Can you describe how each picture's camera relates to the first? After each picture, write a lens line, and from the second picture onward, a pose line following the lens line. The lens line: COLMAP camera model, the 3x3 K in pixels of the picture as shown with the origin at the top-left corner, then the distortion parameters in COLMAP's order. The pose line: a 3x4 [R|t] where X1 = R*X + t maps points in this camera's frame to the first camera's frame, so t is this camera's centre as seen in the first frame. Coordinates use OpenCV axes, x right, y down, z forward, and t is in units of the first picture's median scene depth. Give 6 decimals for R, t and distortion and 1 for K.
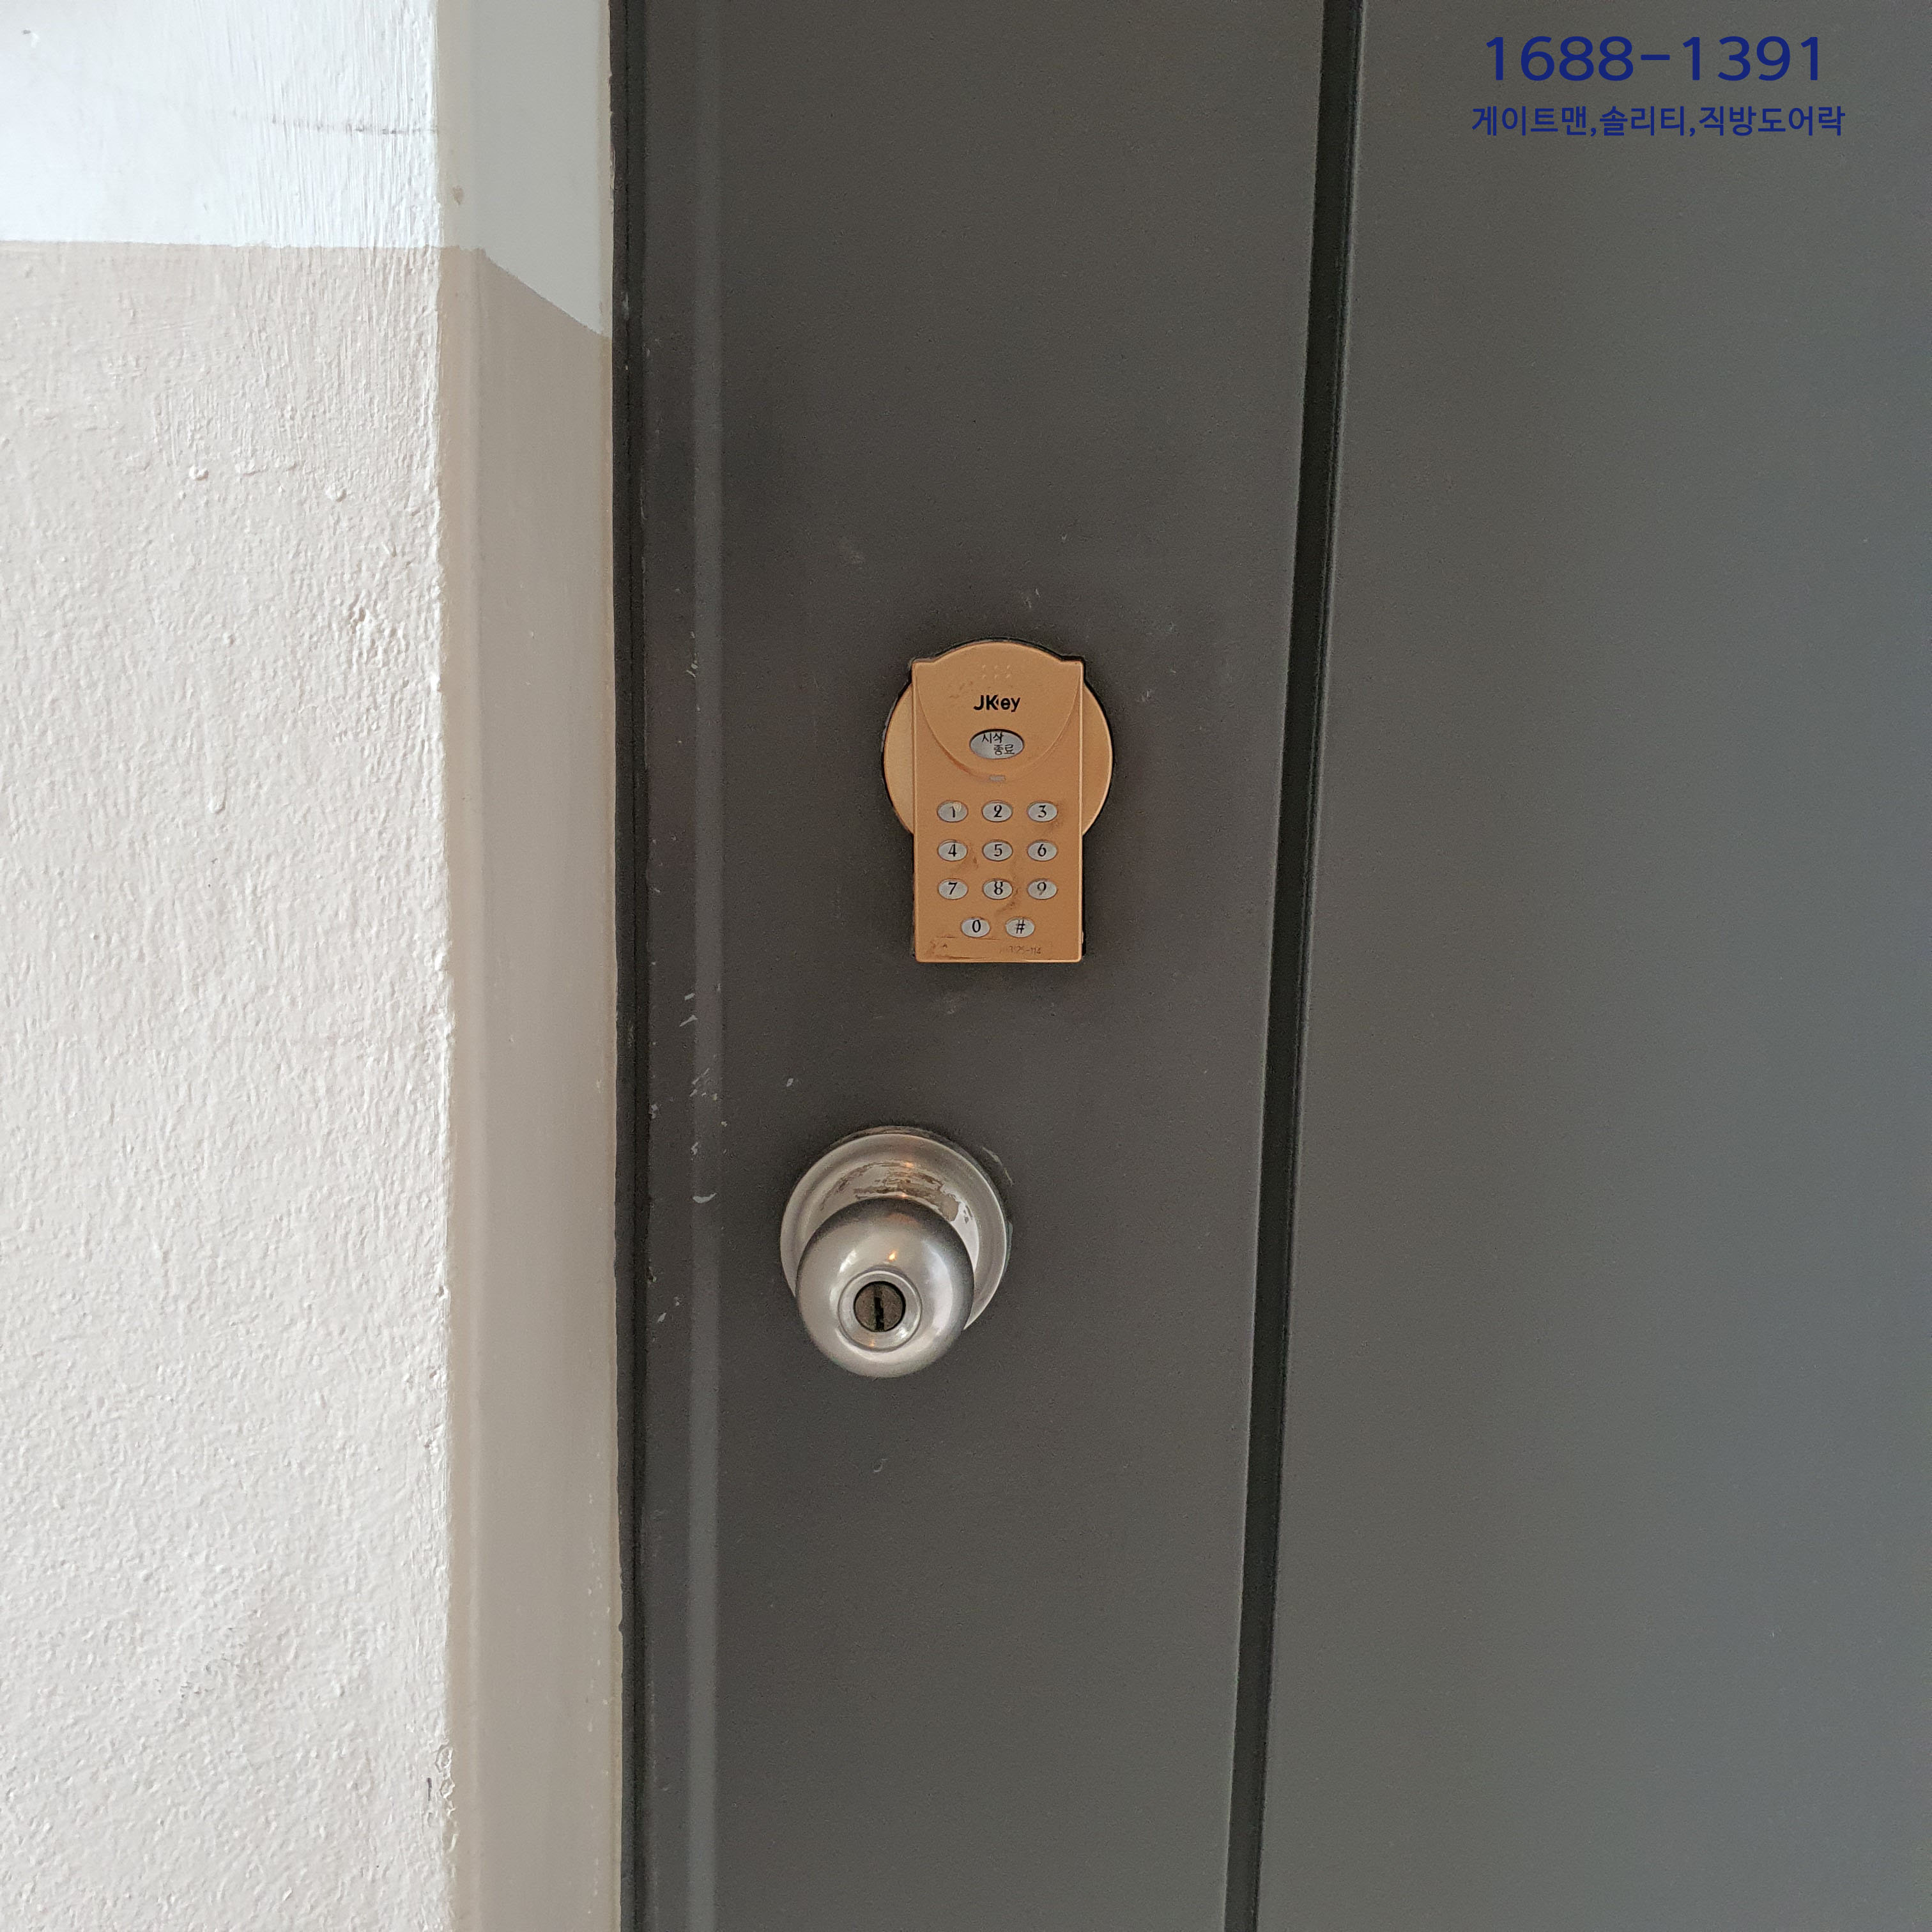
lens RADIAL K [[2011.7, 0, 908.0], [0, 2011.7, 959.4], [0, 0, 1]] dist [0.020556, 0.000000]
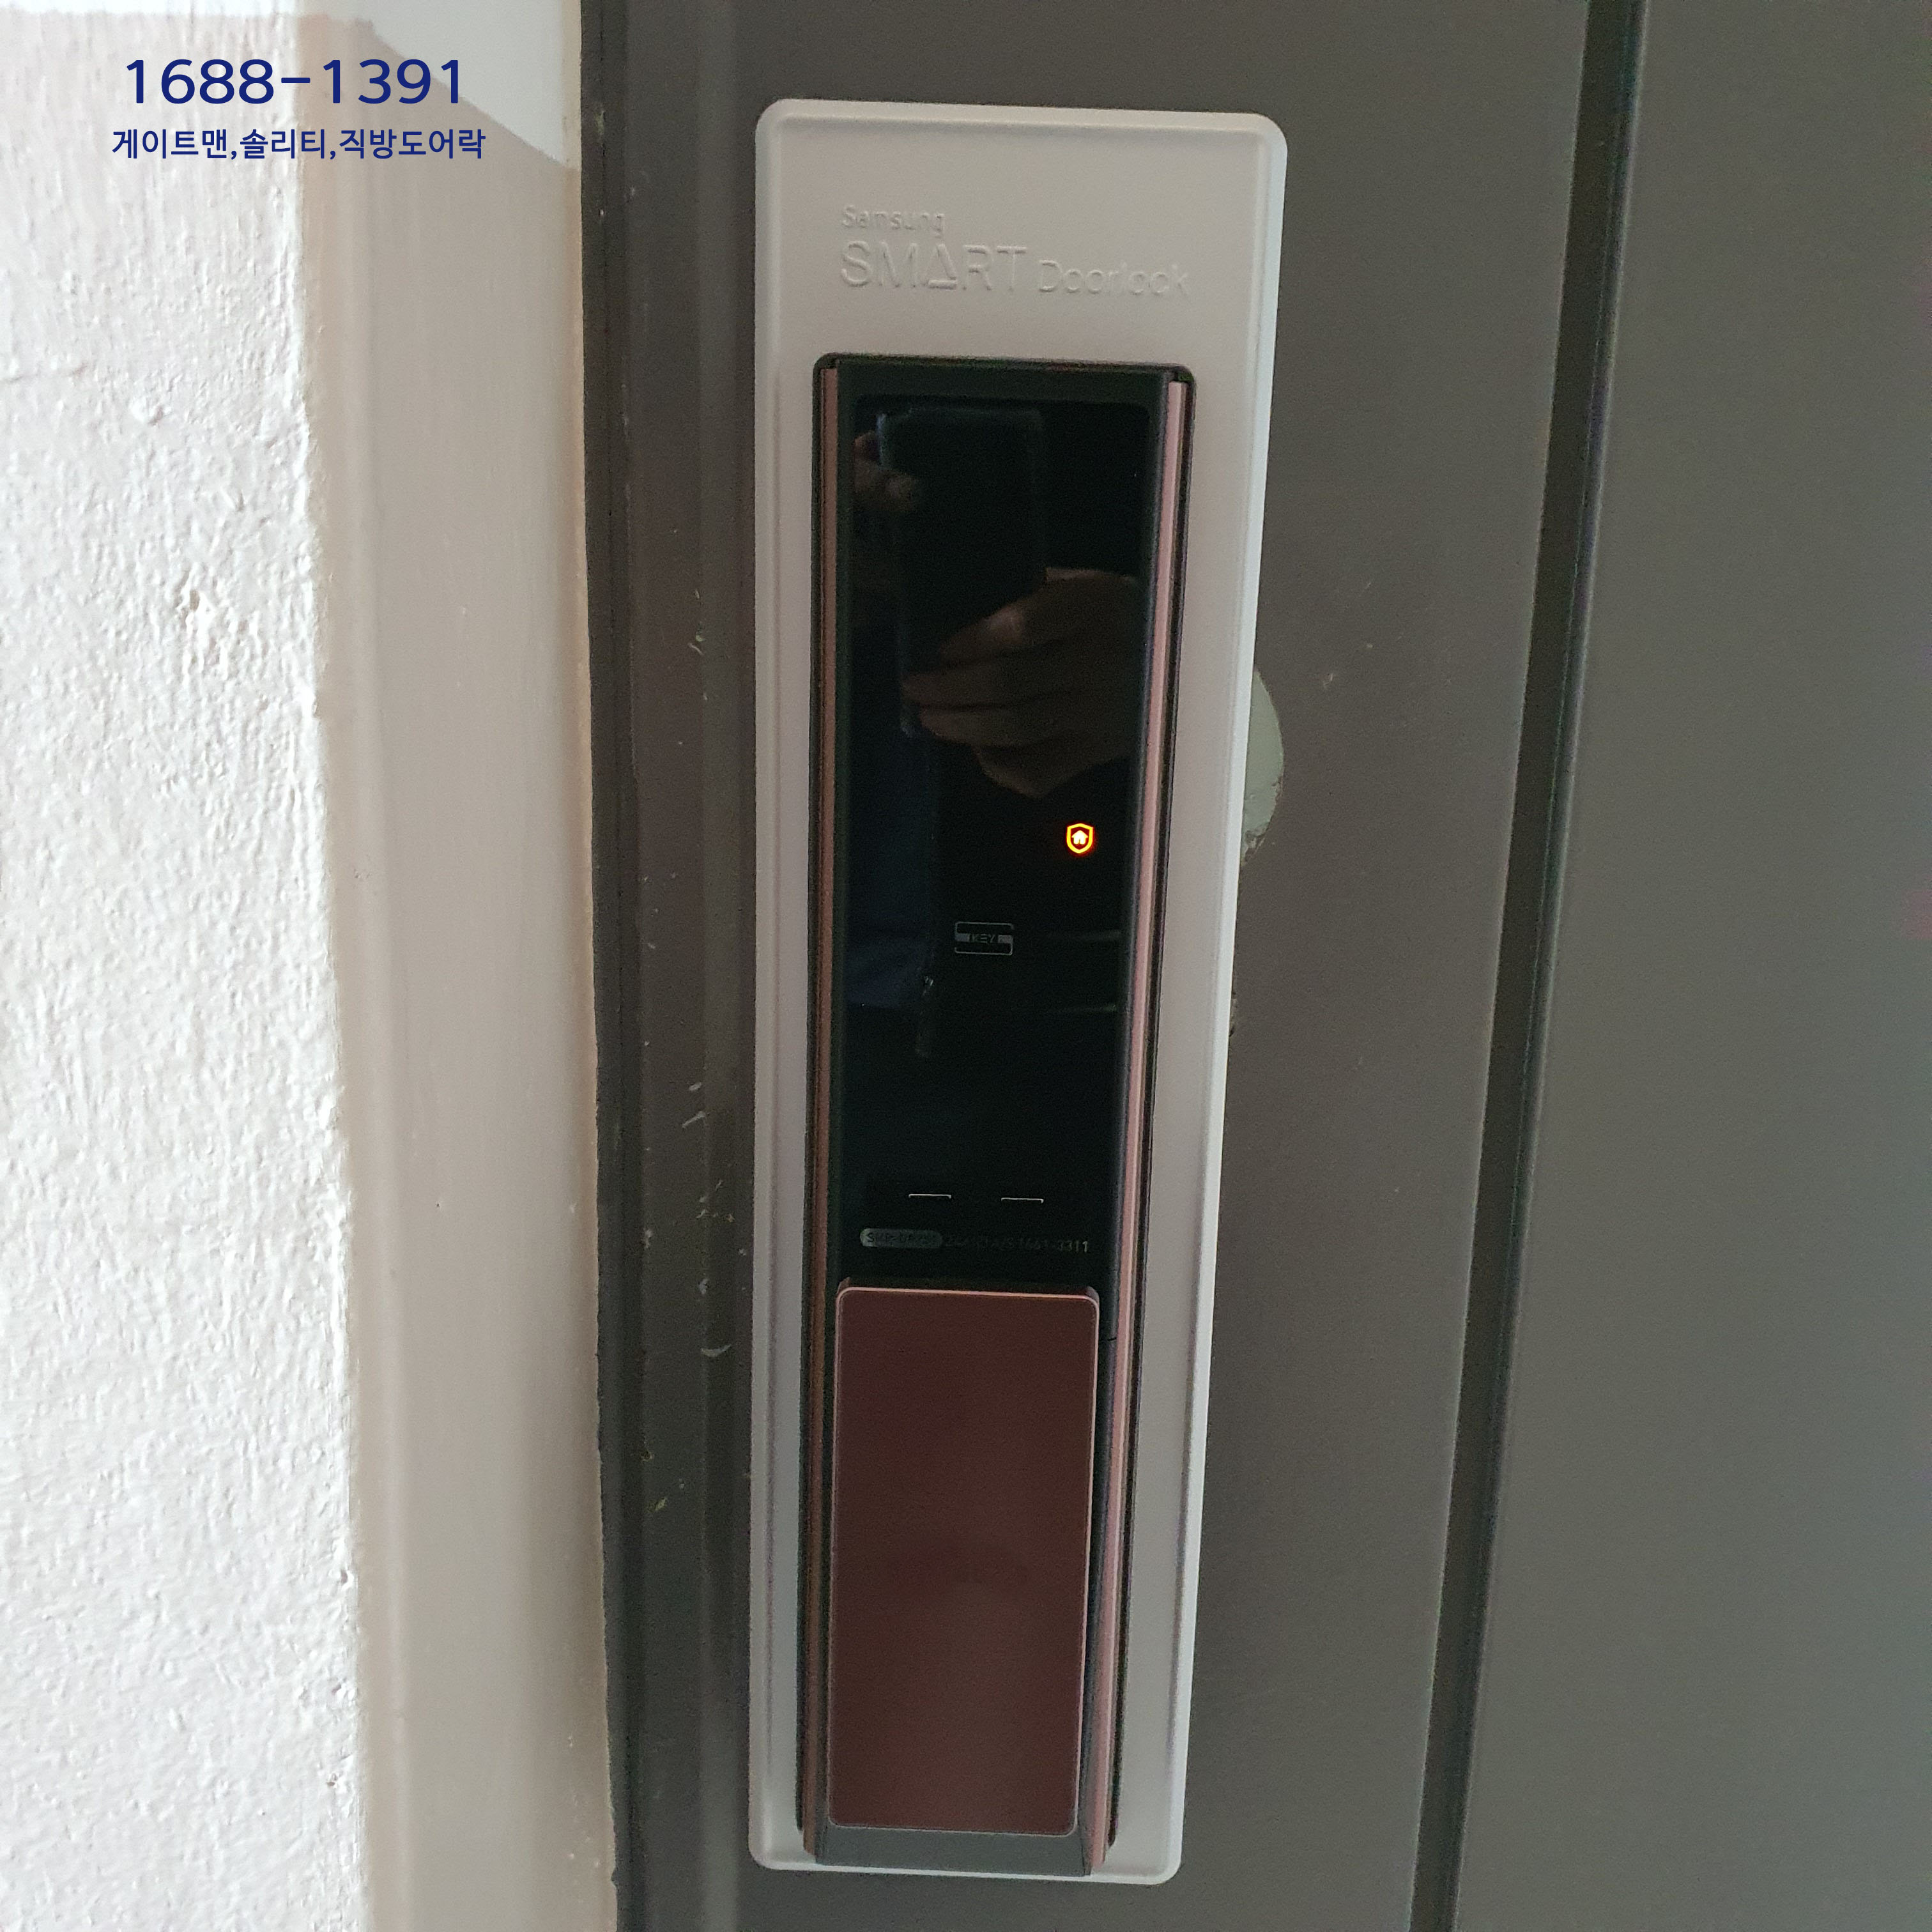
lens RADIAL K [[2011.7, 0, 892.8], [0, 2011.7, 964.7], [0, 0, 1]] dist [0.020556, 0.000000]
pose [[0.999975, -0.001173, -0.007022, -0.038536], [0.001655, 0.997620, 0.068930, -0.094105], [0.006924, -0.068940, 0.997597, 0.328373]]
